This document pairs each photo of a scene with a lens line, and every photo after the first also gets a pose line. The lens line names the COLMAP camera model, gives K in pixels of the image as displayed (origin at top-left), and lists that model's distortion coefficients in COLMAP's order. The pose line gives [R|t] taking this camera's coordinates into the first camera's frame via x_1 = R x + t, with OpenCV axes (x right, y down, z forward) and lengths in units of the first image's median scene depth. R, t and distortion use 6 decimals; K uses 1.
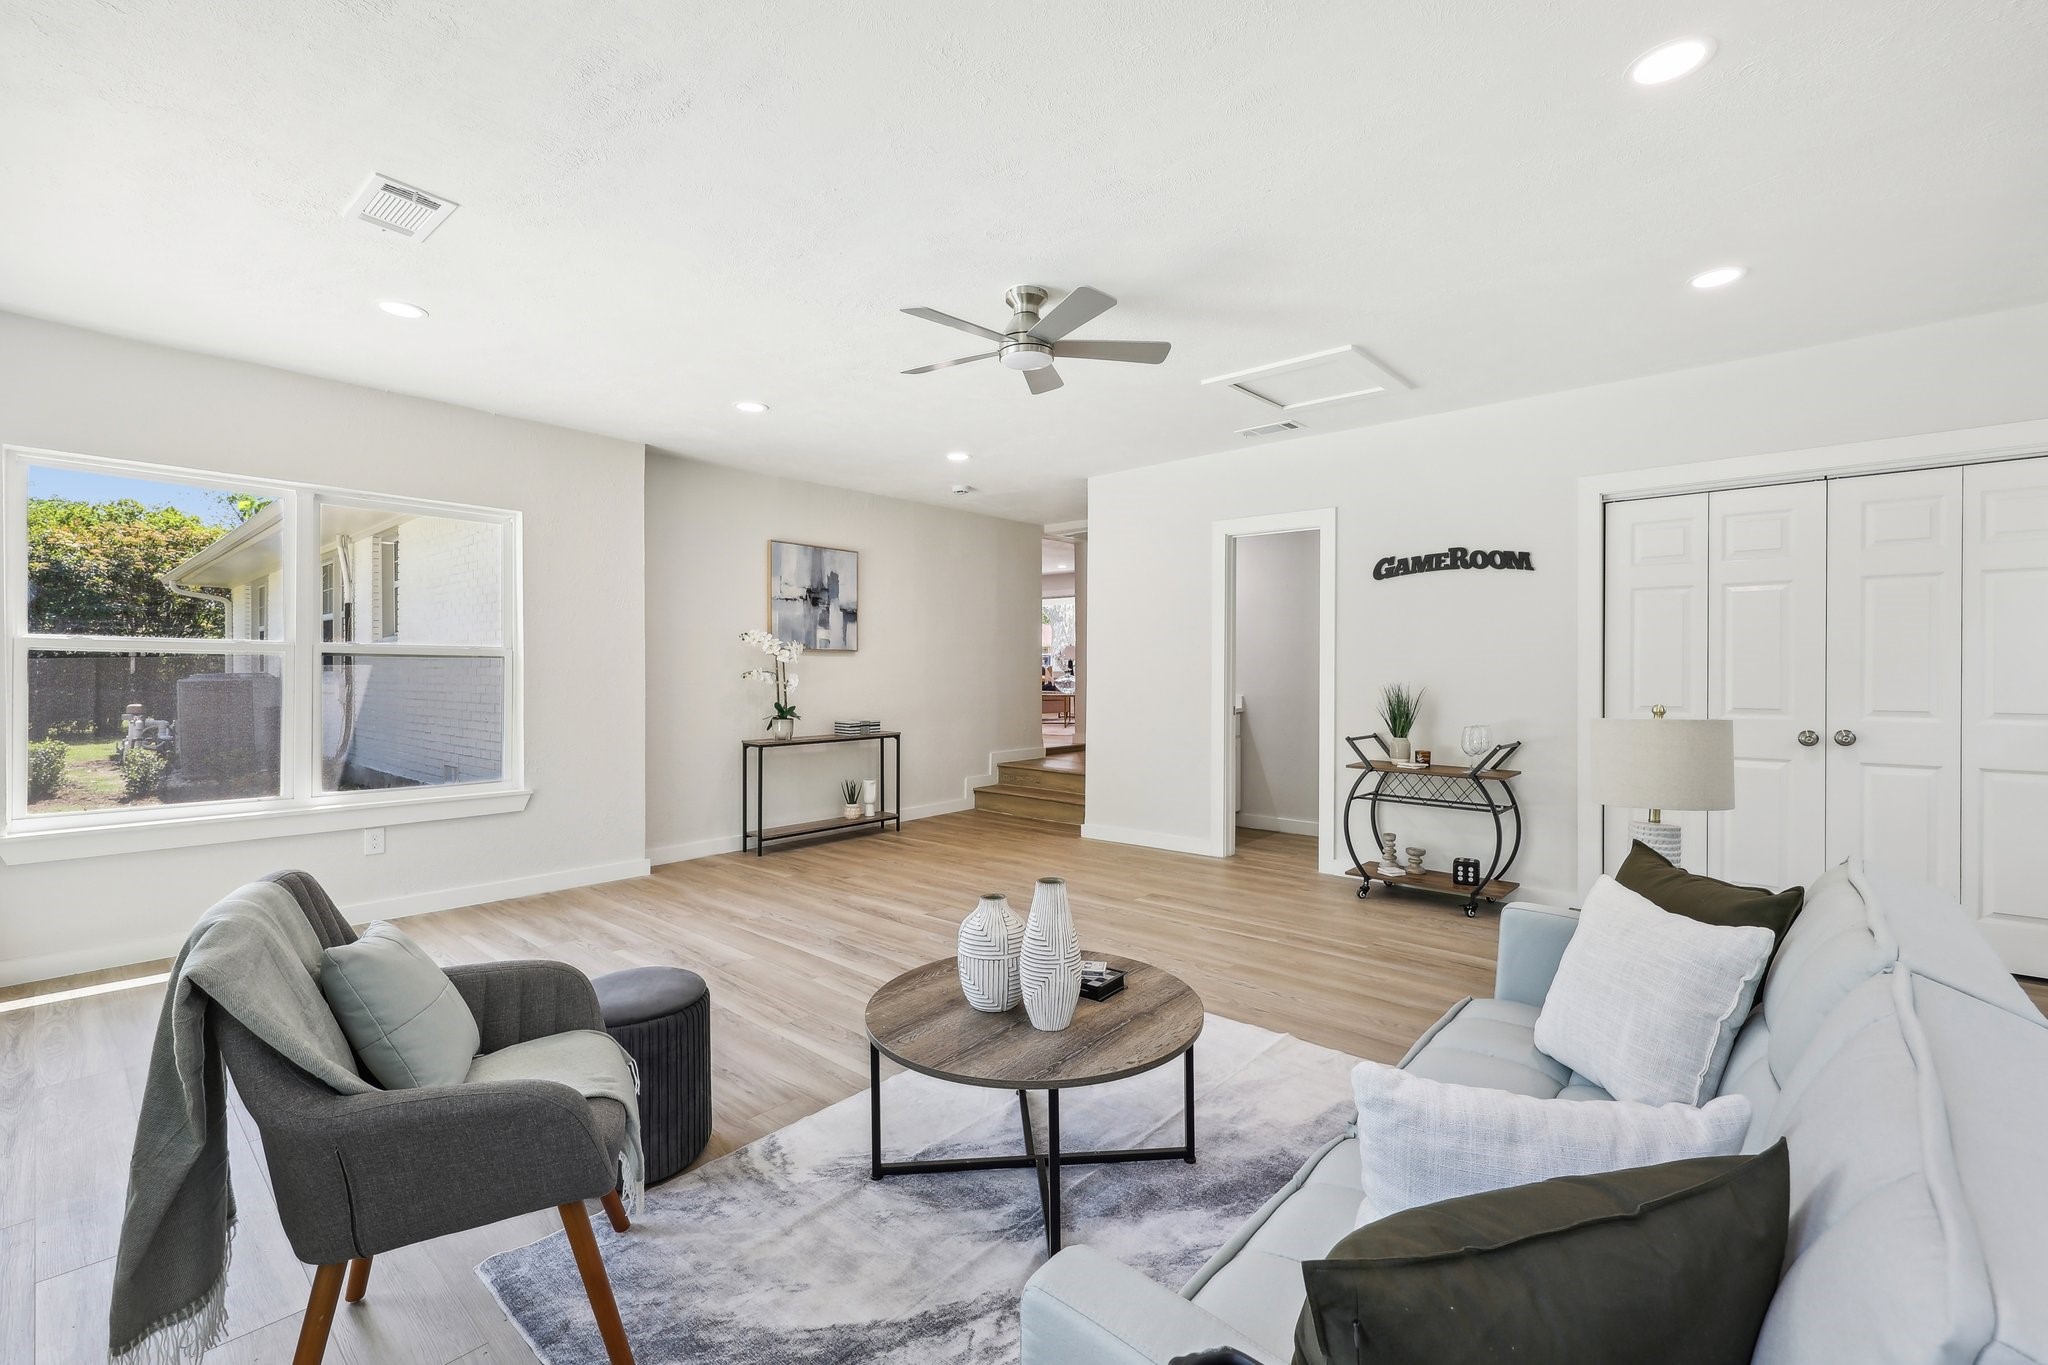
lens RADIAL K [[881.8, 0, 1030.3], [0, 881.8, 677.7], [0, 0, 1]] dist [-0.000015, -0.000722]
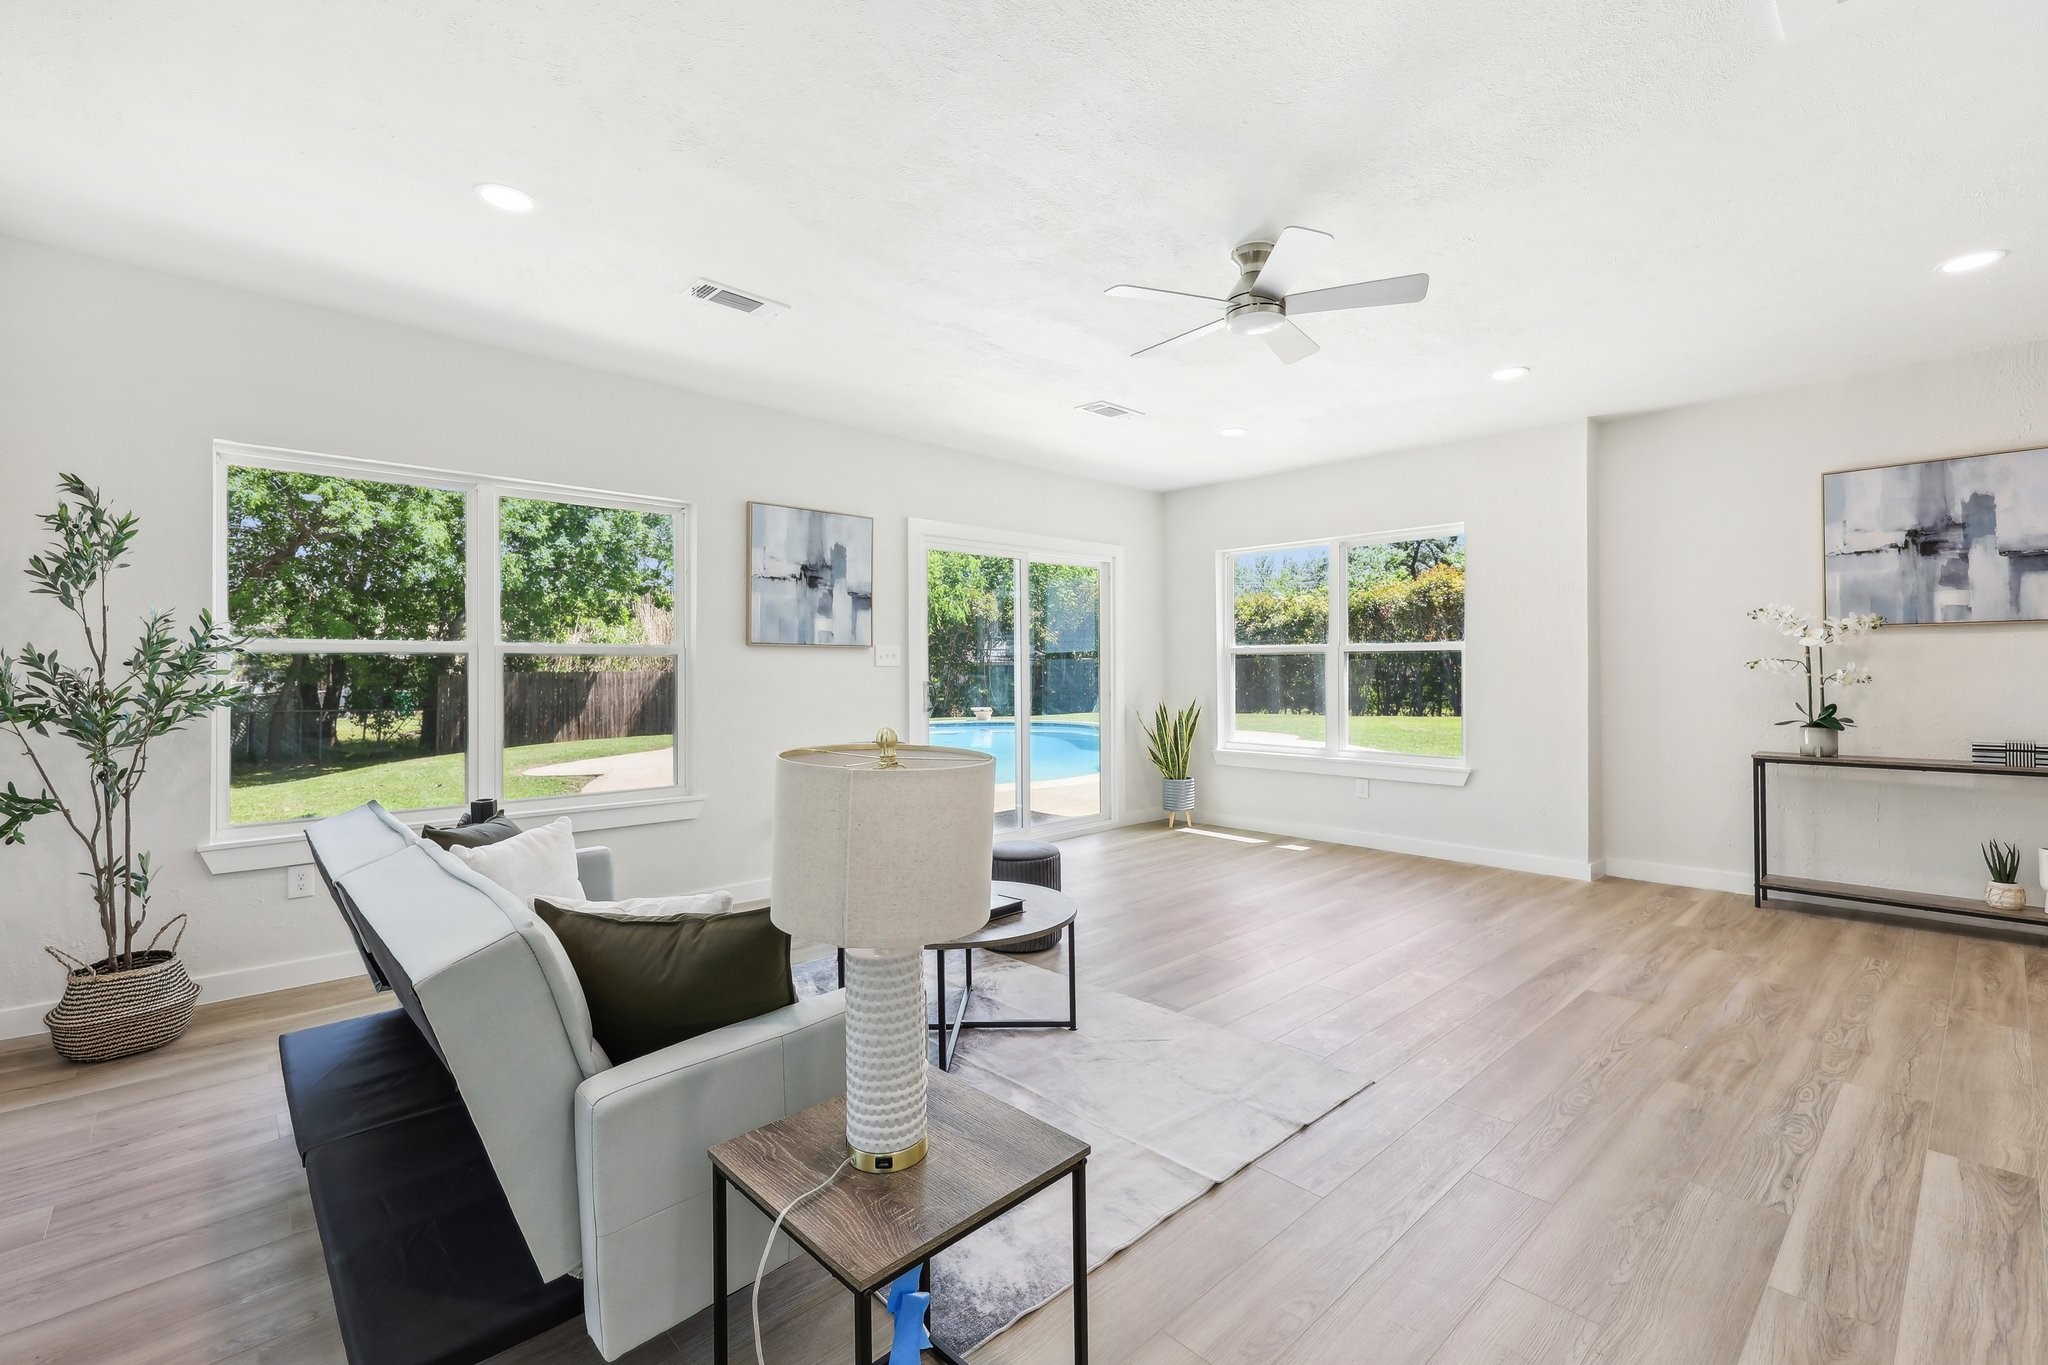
lens RADIAL K [[881.8, 0, 1030.4], [0, 881.8, 672.6], [0, 0, 1]] dist [-0.000015, -0.000722]
pose [[-0.106081, 0.002054, -0.994355, 0.480848], [-0.000243, 0.999998, 0.002092, 0.002177], [0.994357, 0.000463, -0.106080, 0.450421]]
